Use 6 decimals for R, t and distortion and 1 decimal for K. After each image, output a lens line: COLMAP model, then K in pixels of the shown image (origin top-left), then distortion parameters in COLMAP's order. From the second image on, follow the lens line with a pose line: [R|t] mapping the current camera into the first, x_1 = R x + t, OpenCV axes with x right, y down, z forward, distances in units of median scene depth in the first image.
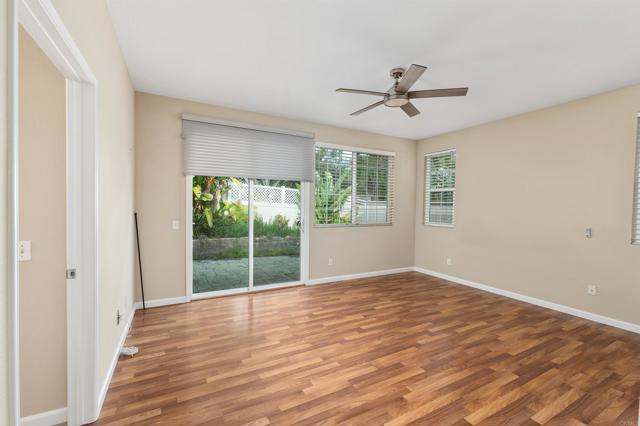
lens RADIAL K [[270.9, 0, 318.6], [0, 270.9, 204.2], [0, 0, 1]] dist [0.000682, 0.000061]
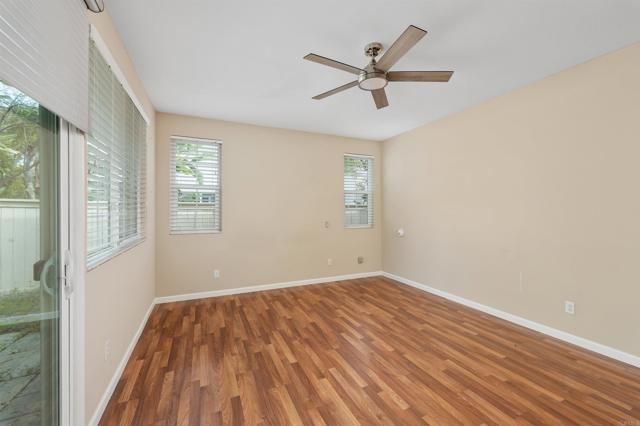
lens RADIAL K [[259.0, 0, 321.3], [0, 259.0, 207.1], [0, 0, 1]] dist [0.001481, 0.000119]
pose [[0.067197, -0.005943, 0.997722, -0.473312], [-0.005010, 0.999968, 0.006294, -0.000231], [-0.997727, -0.005421, 0.067165, 1.009428]]
